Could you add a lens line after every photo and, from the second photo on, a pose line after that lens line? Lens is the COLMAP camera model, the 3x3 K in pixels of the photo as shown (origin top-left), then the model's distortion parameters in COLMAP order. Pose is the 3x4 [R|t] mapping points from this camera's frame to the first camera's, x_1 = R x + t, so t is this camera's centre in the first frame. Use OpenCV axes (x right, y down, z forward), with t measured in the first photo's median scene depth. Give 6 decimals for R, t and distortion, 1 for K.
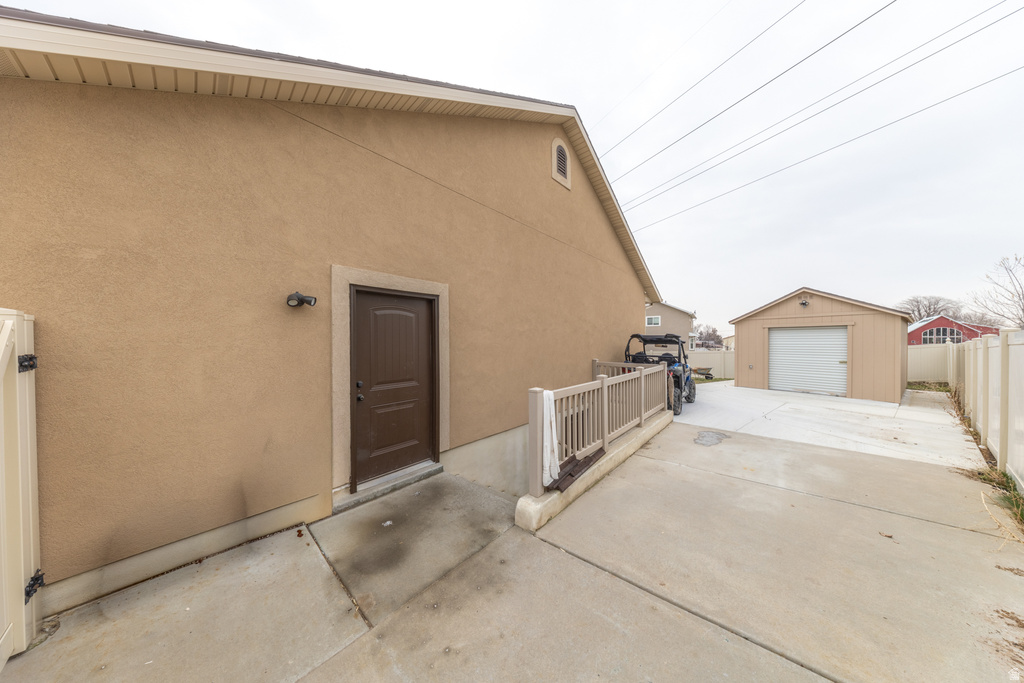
lens RADIAL K [[297.0, 0, 512.5], [0, 297.0, 344.5], [0, 0, 1]] dist [0.004103, -0.001452]
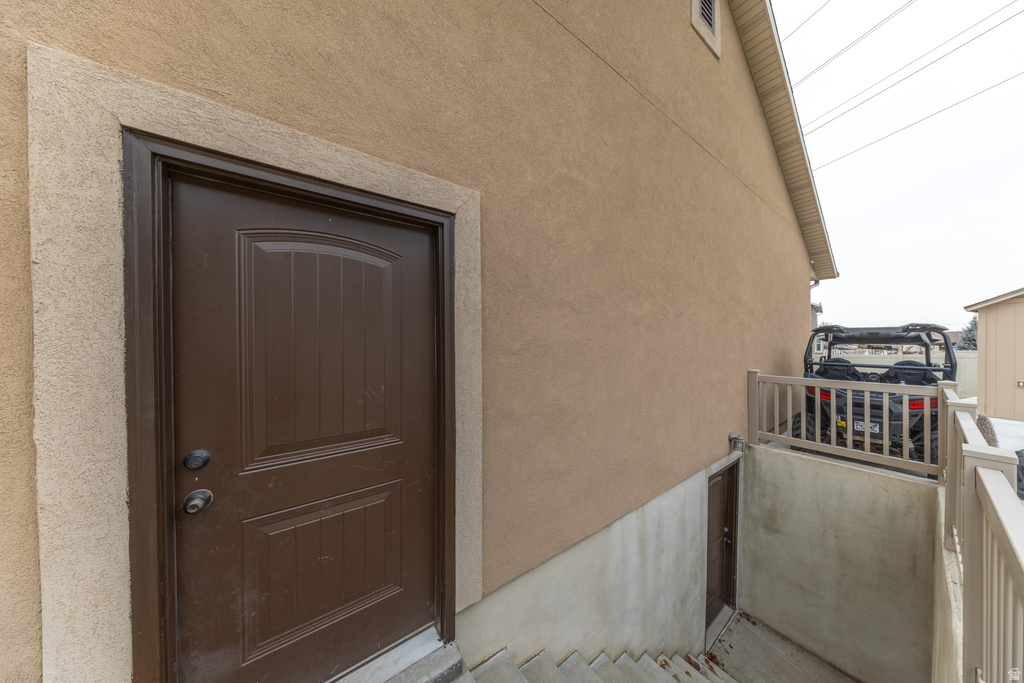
lens RADIAL K [[297.0, 0, 510.3], [0, 297.0, 344.4], [0, 0, 1]] dist [0.004103, -0.001452]
pose [[0.975154, 0.003501, -0.221500, -0.086694], [-0.004057, 0.999990, -0.002054, 0.005166], [0.221491, 0.002902, 0.975158, 0.622851]]
